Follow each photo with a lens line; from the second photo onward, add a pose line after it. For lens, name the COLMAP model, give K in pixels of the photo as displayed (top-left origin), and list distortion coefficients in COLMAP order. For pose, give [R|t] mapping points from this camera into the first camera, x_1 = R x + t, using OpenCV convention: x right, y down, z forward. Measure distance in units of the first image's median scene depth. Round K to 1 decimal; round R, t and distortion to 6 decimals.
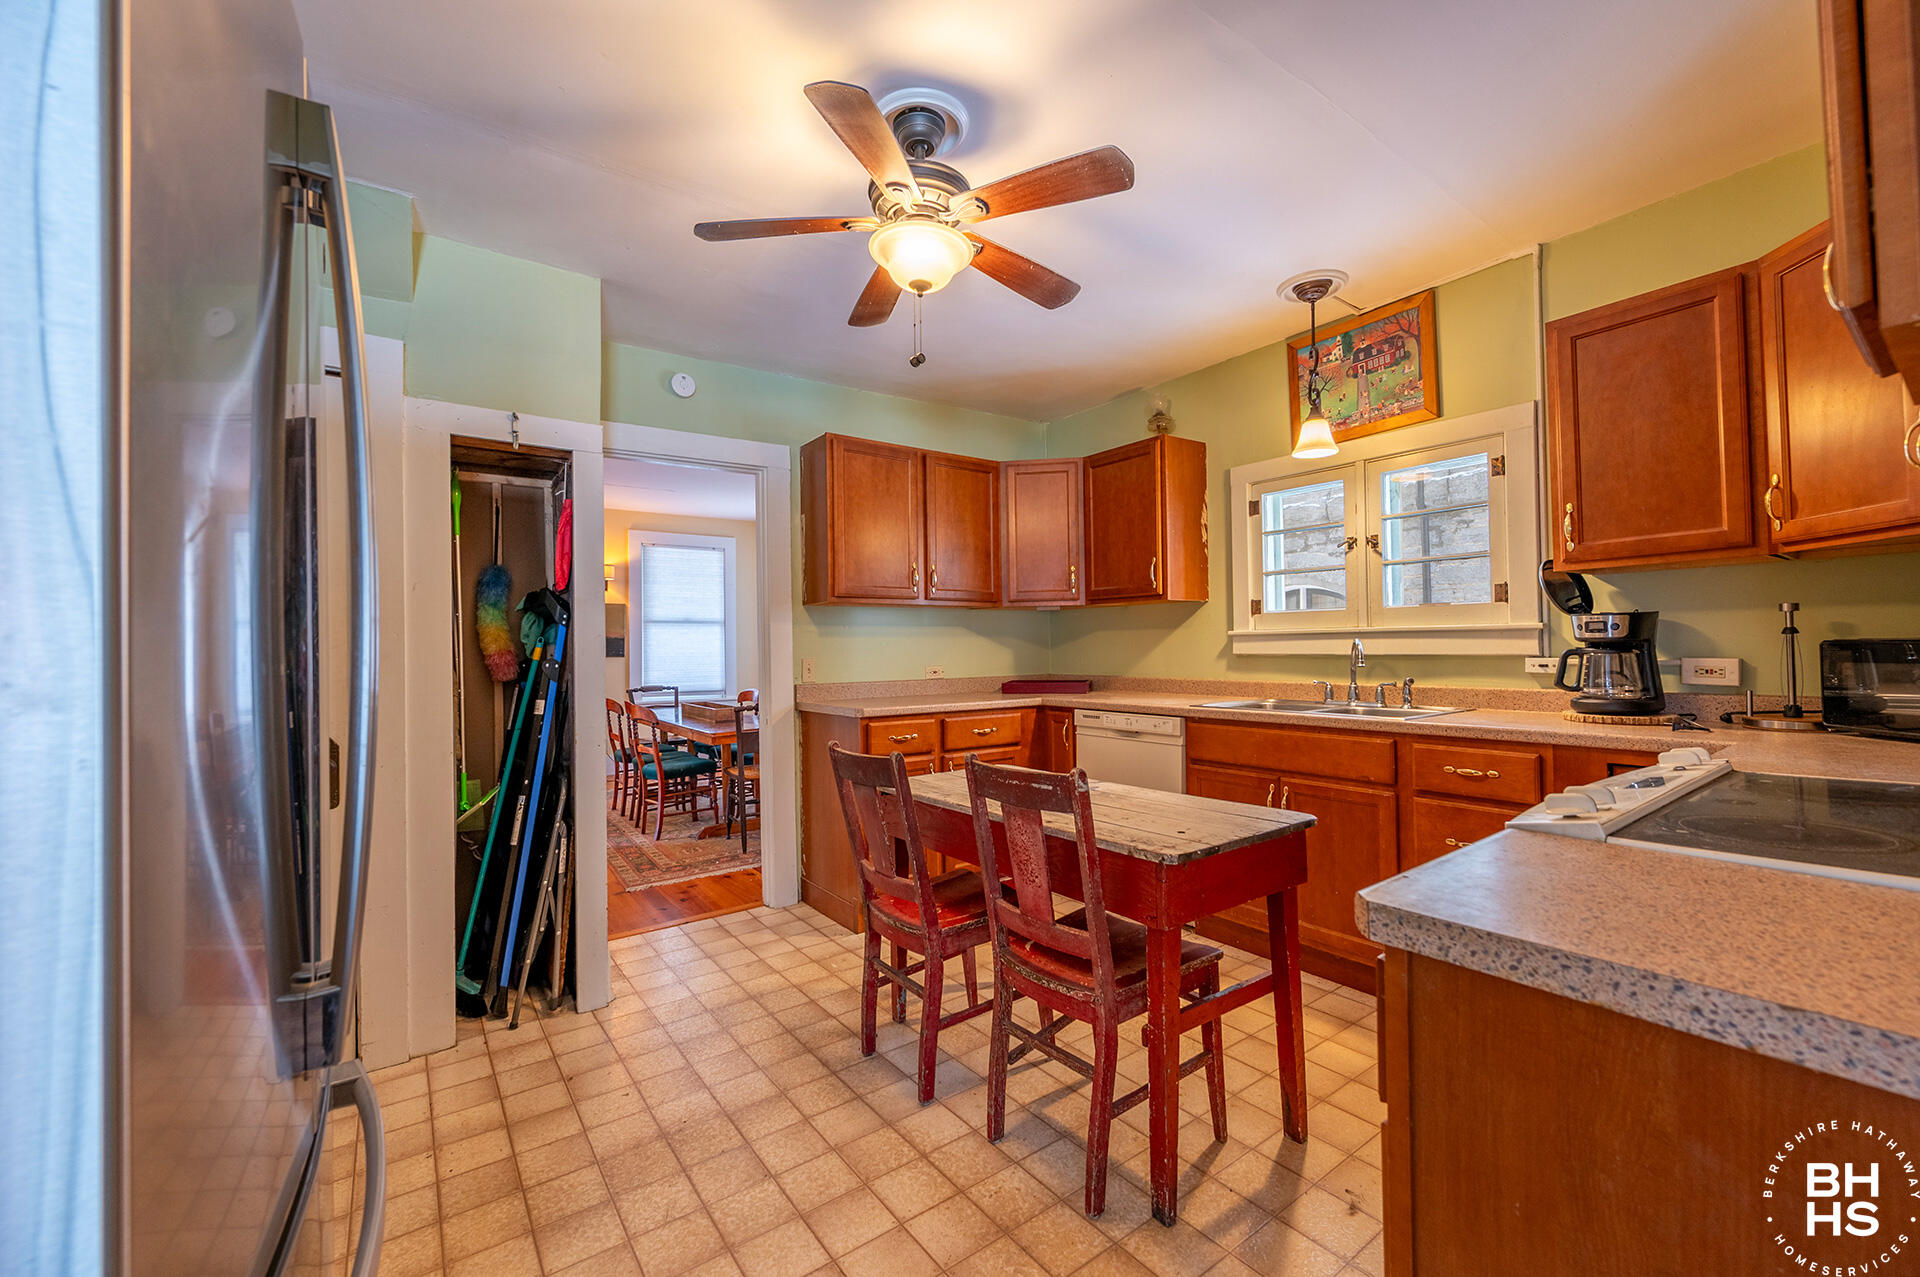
lens RADIAL K [[768.2, 0, 959.6], [0, 768.2, 639.2], [0, 0, 1]] dist [-0.003563, 0.000896]
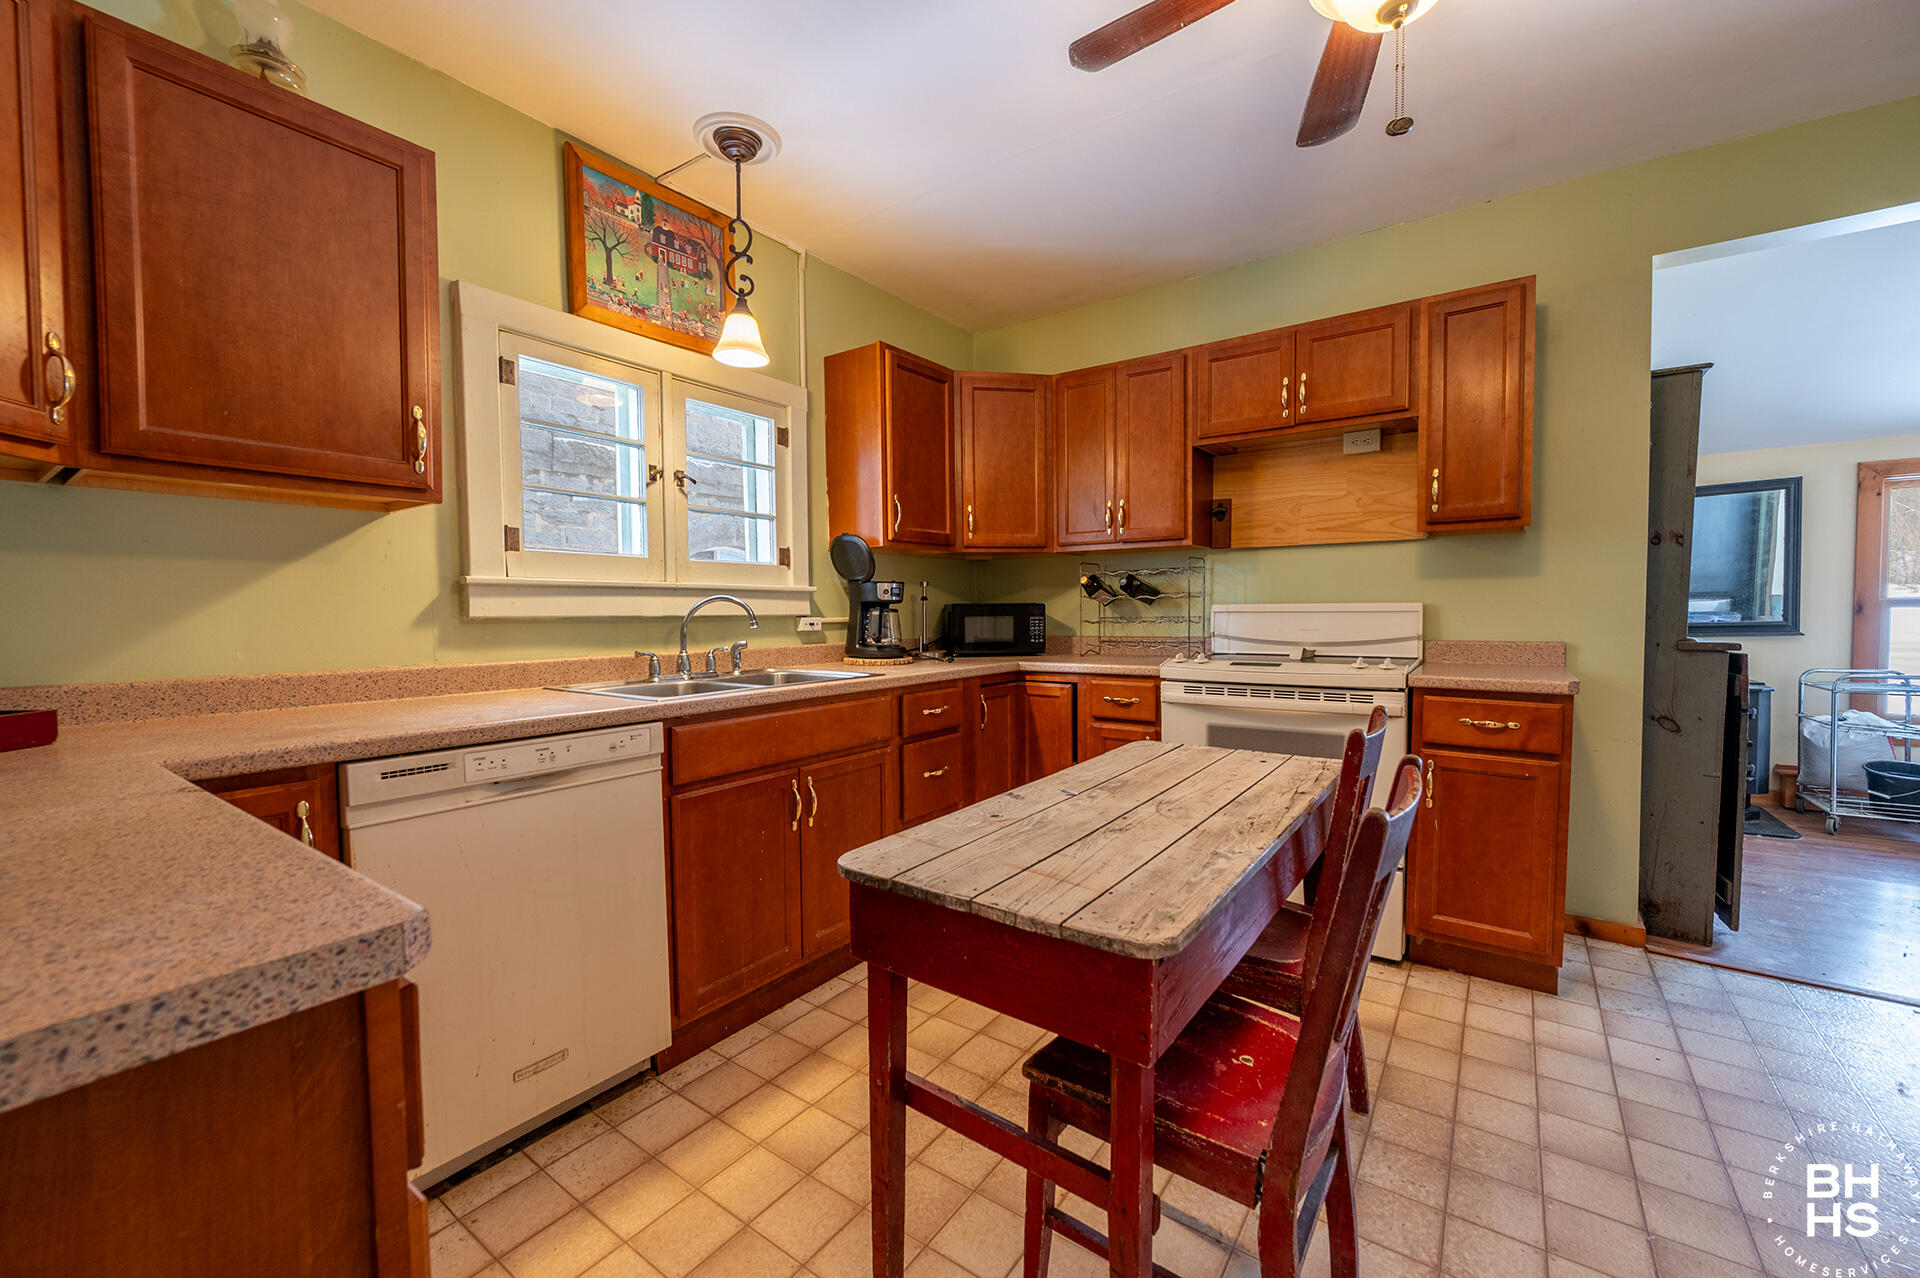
lens RADIAL K [[768.2, 0, 954.2], [0, 768.2, 639.7], [0, 0, 1]] dist [-0.003563, 0.000896]
pose [[-0.313140, -0.028424, 0.949282, -0.329820], [-0.009043, 0.999596, 0.026948, 0.020298], [-0.949664, -0.000146, -0.313270, 0.948672]]
